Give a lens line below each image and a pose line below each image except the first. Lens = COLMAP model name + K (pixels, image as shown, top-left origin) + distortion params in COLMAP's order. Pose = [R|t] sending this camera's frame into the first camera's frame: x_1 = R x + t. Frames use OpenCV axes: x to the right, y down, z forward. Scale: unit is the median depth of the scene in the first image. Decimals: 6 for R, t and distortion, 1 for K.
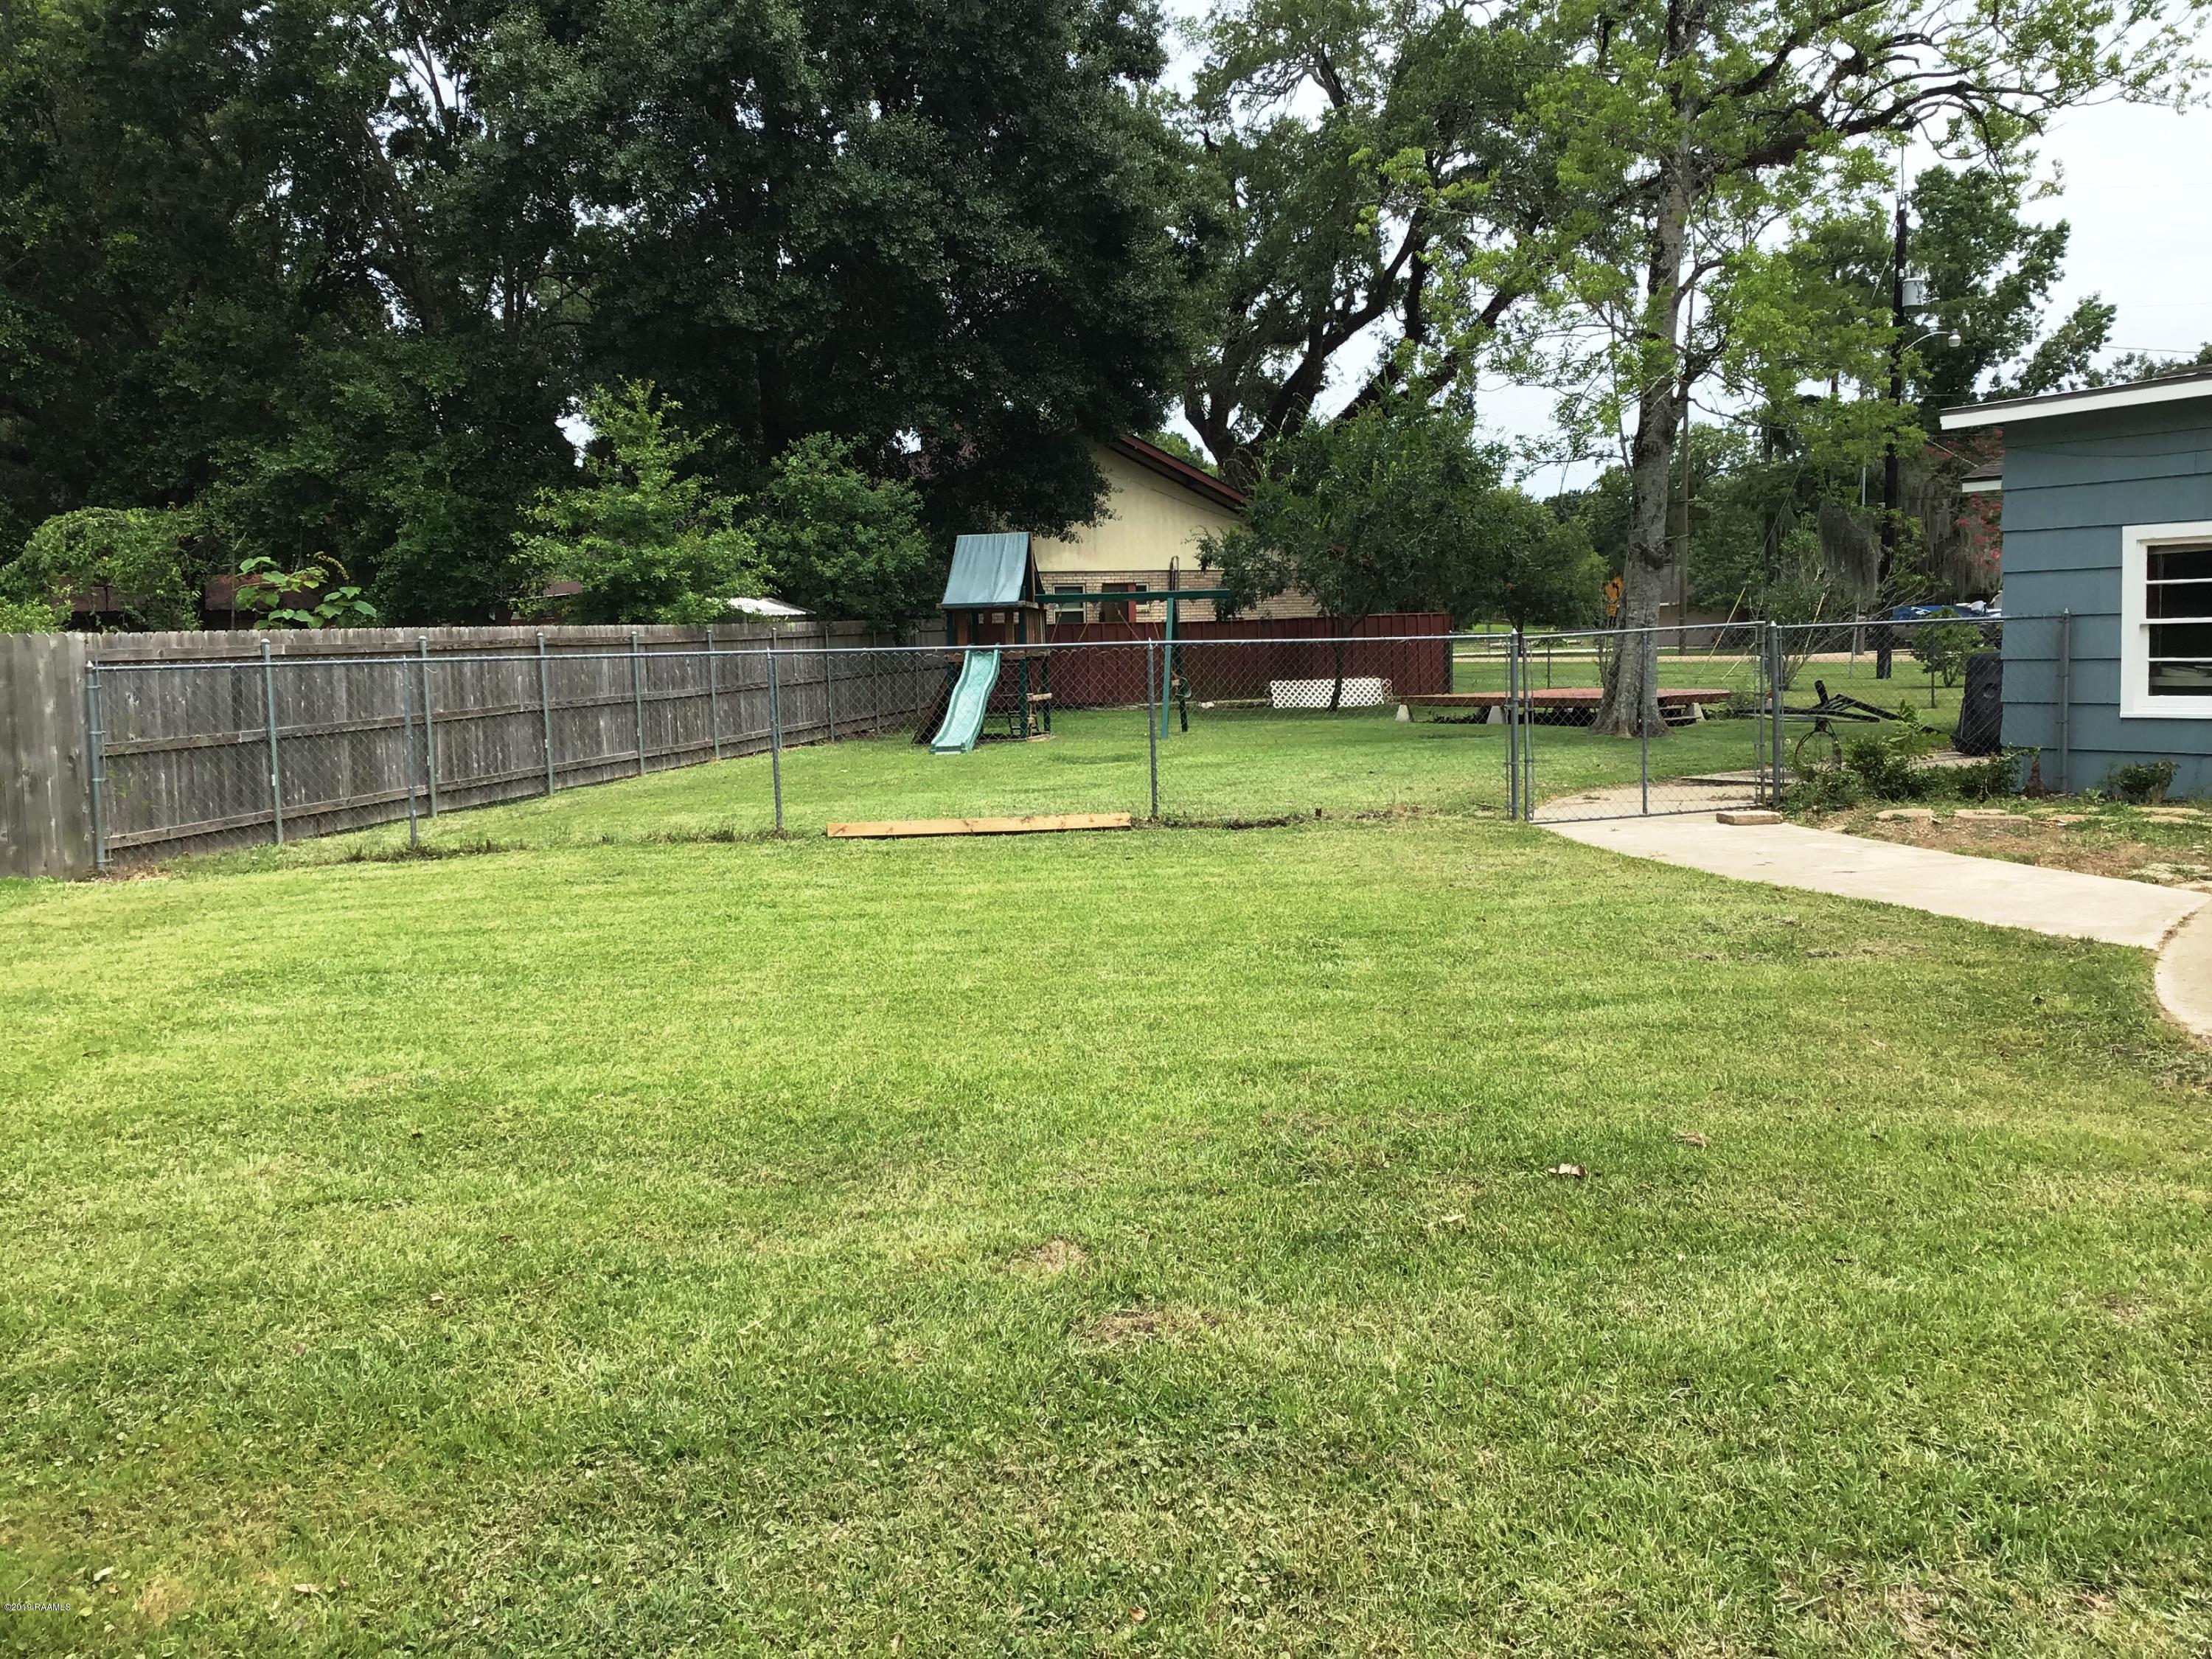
lens RADIAL K [[1962.1, 0, 1090.0], [0, 1962.1, 789.8], [0, 0, 1]] dist [0.125241, -0.162717]
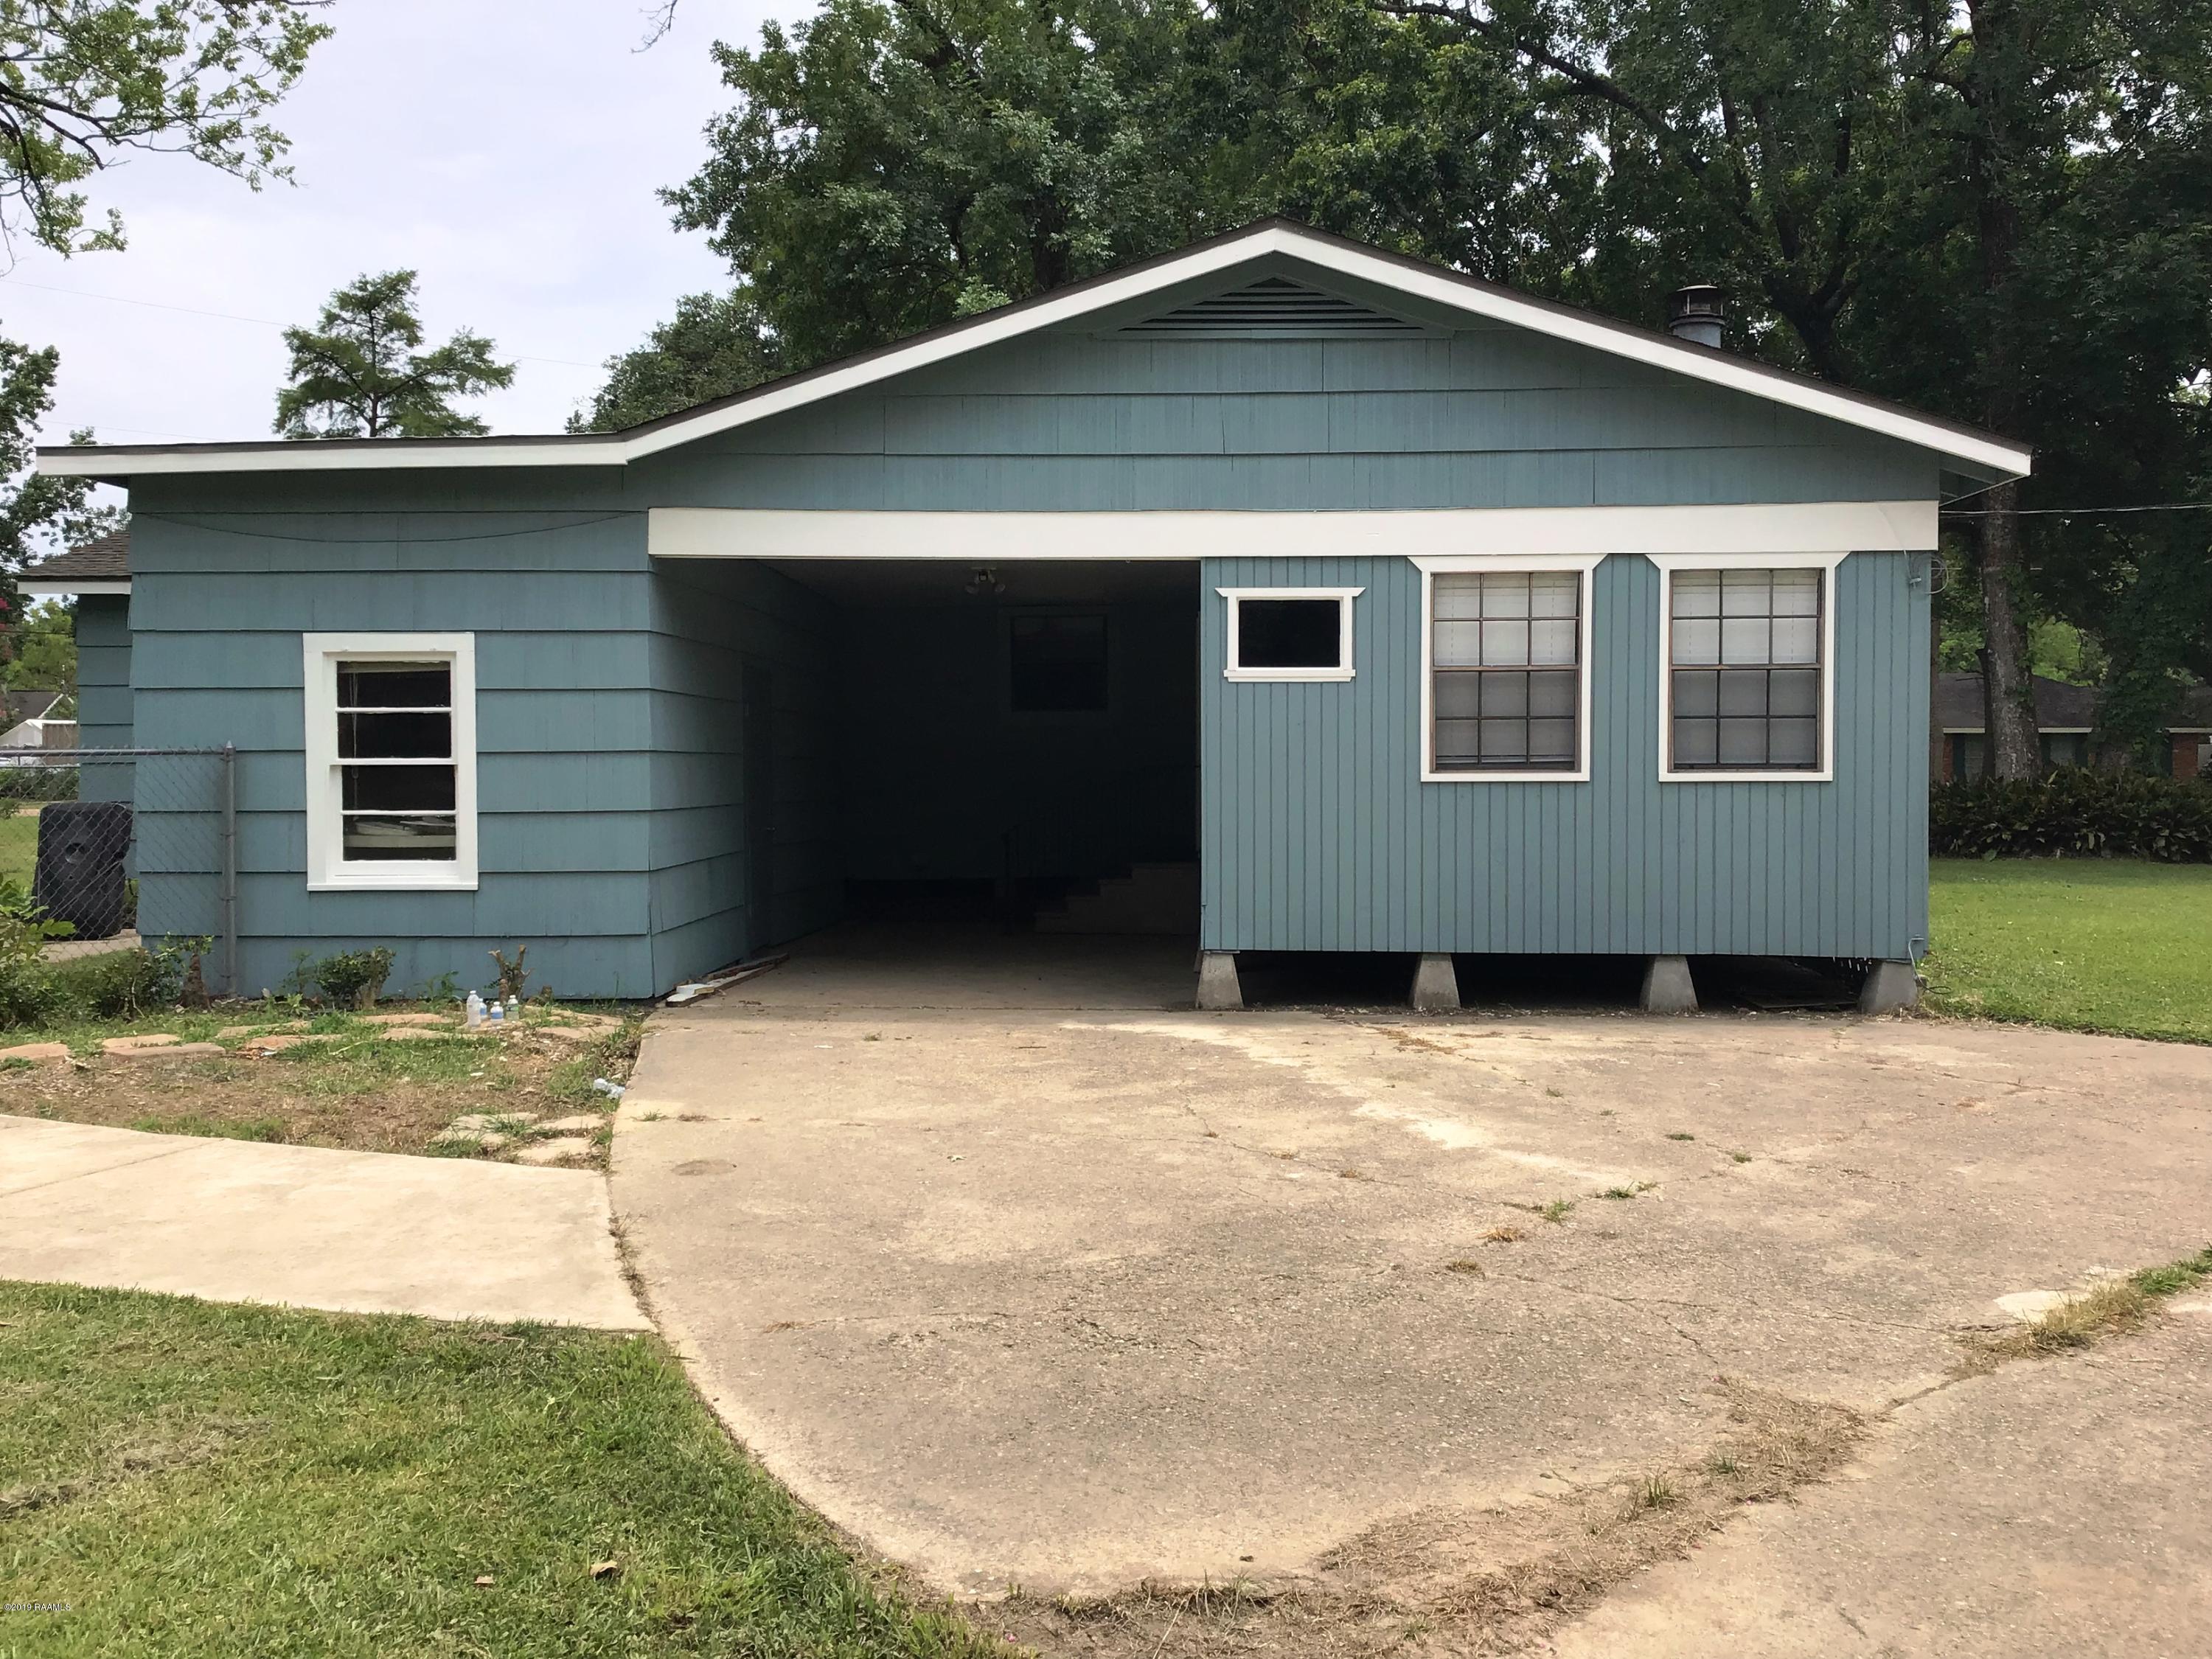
lens RADIAL K [[1962.1, 0, 1090.0], [0, 1962.1, 789.8], [0, 0, 1]] dist [0.125241, -0.162717]
pose [[0.592595, 0.012964, 0.805397, 0.056294], [0.049412, 0.997402, -0.052410, -0.012371], [-0.803984, 0.070854, 0.590415, 0.201816]]
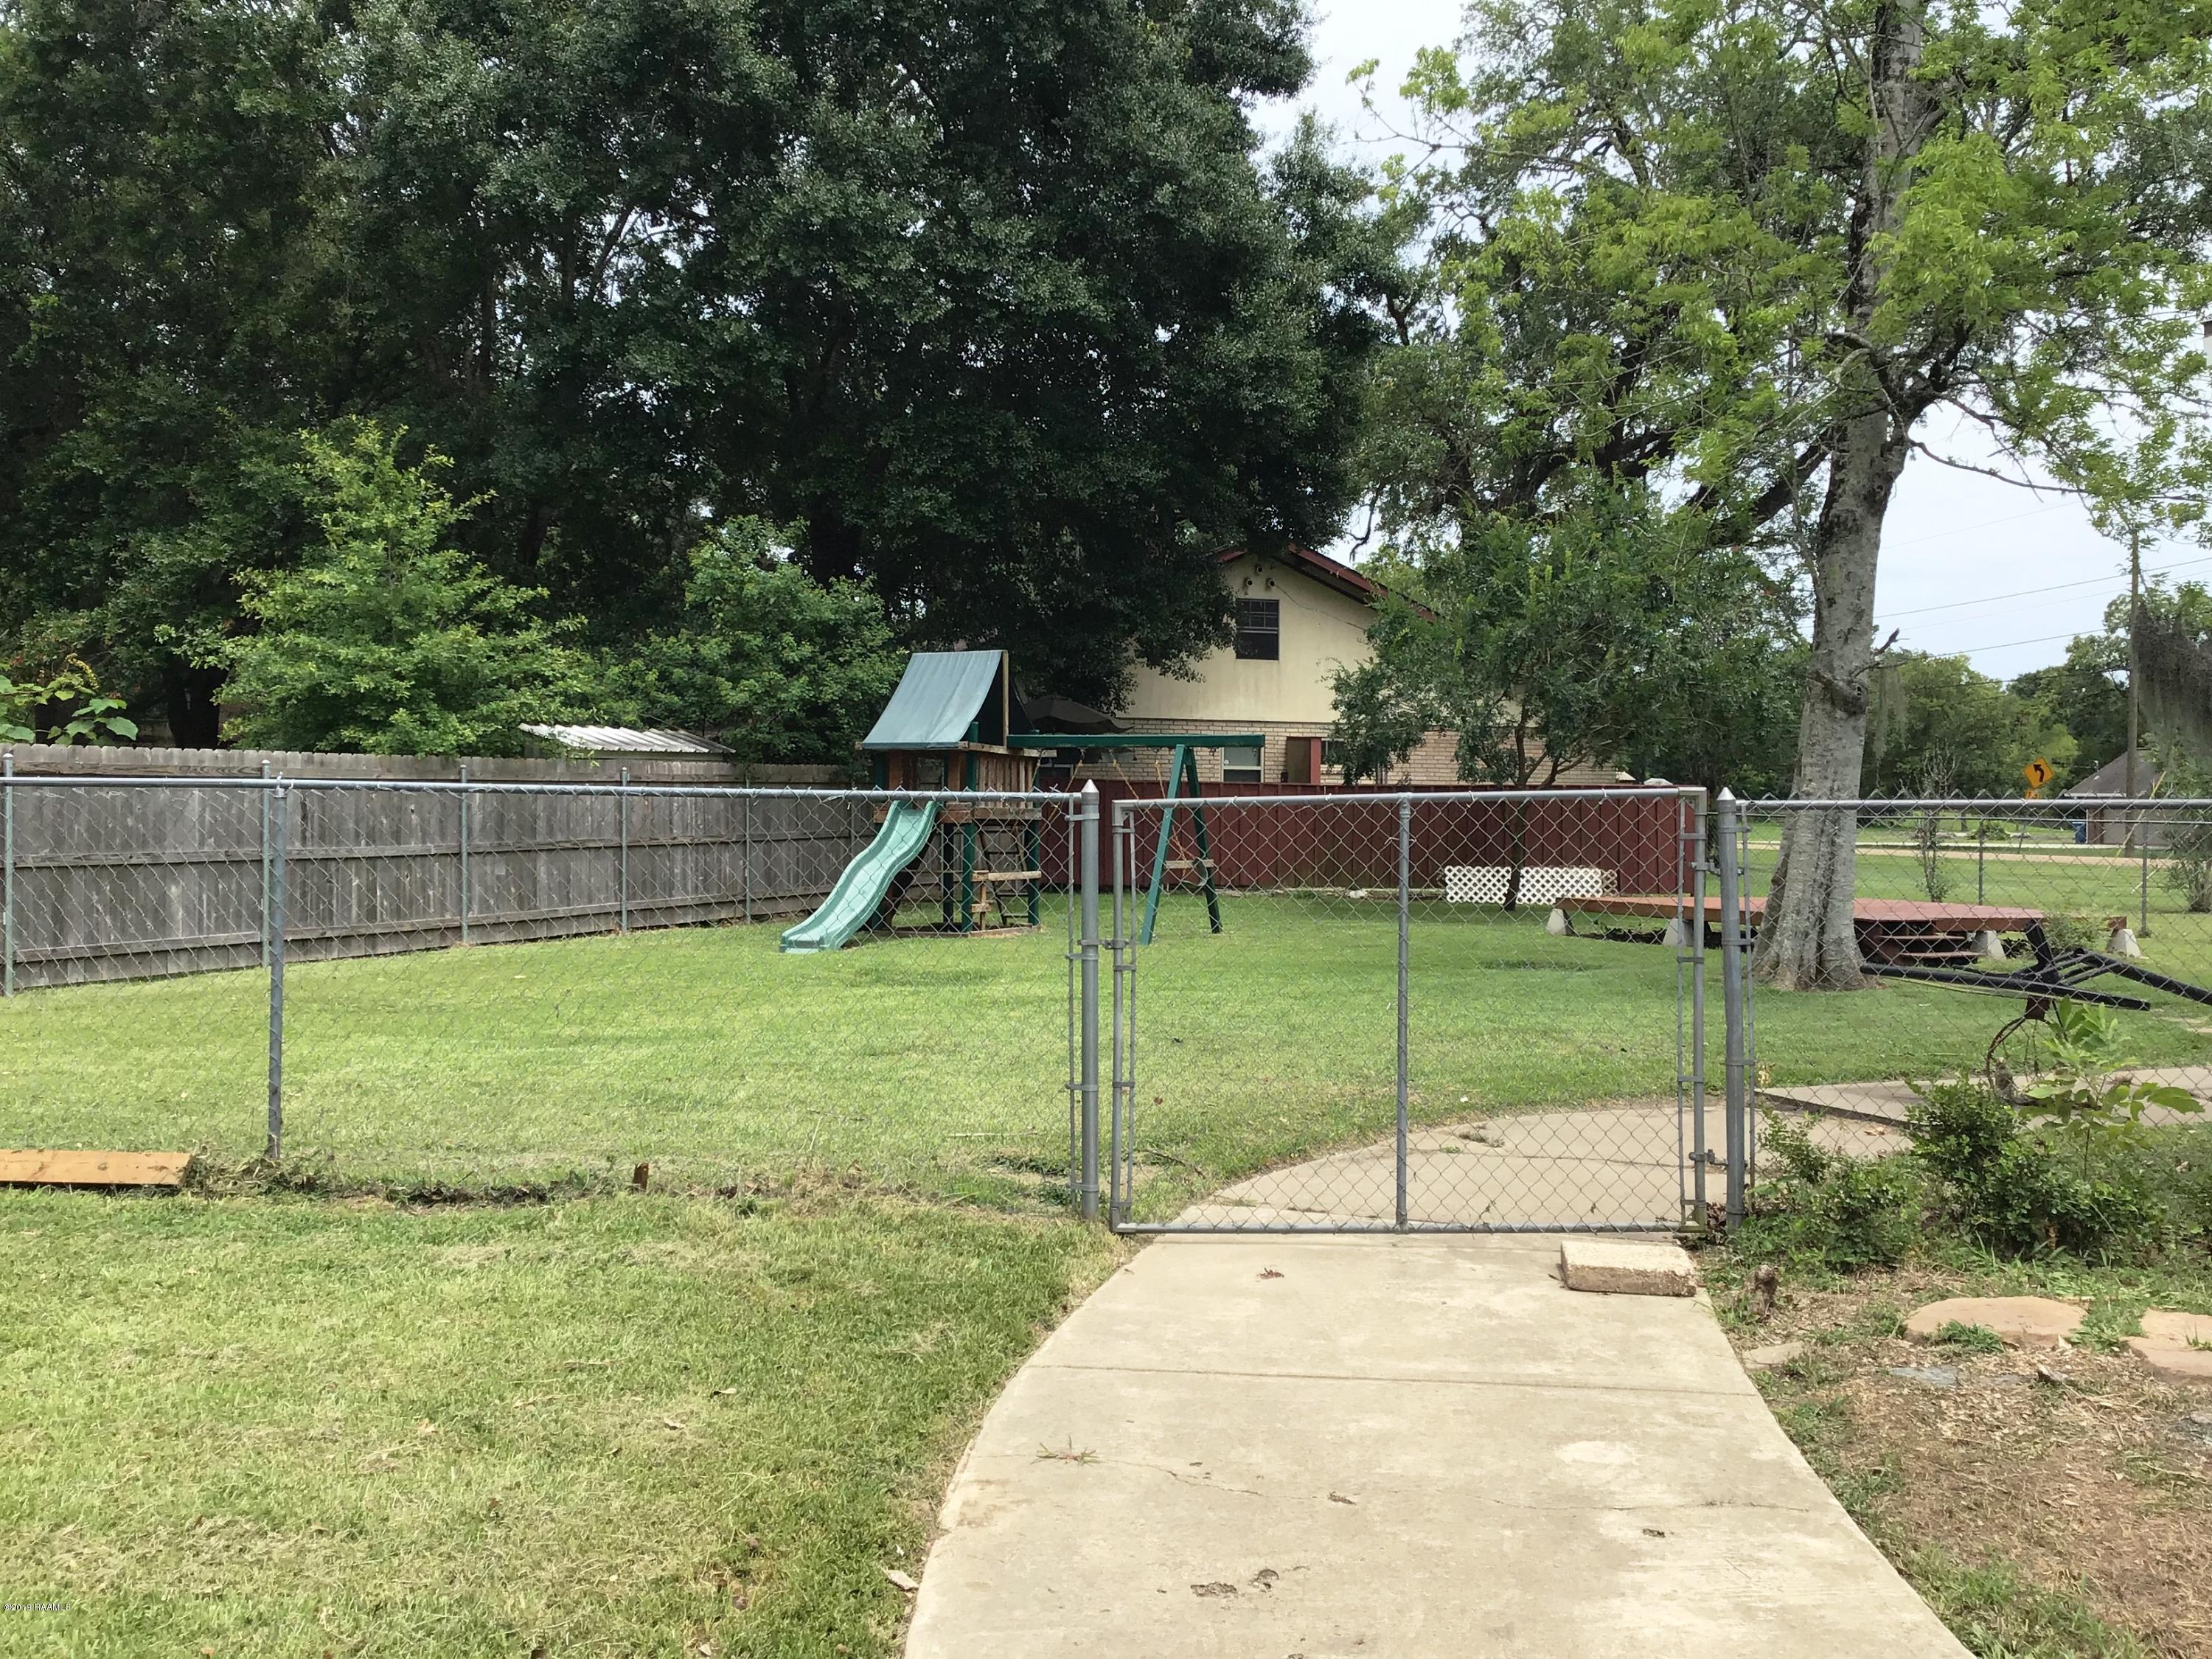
lens RADIAL K [[1962.1, 0, 1090.0], [0, 1962.1, 789.8], [0, 0, 1]] dist [0.125241, -0.162717]
pose [[0.975472, 0.034623, -0.217385, 0.185736], [-0.052703, 0.995565, -0.077933, -0.027338], [0.213723, 0.087478, 0.972970, 0.342796]]
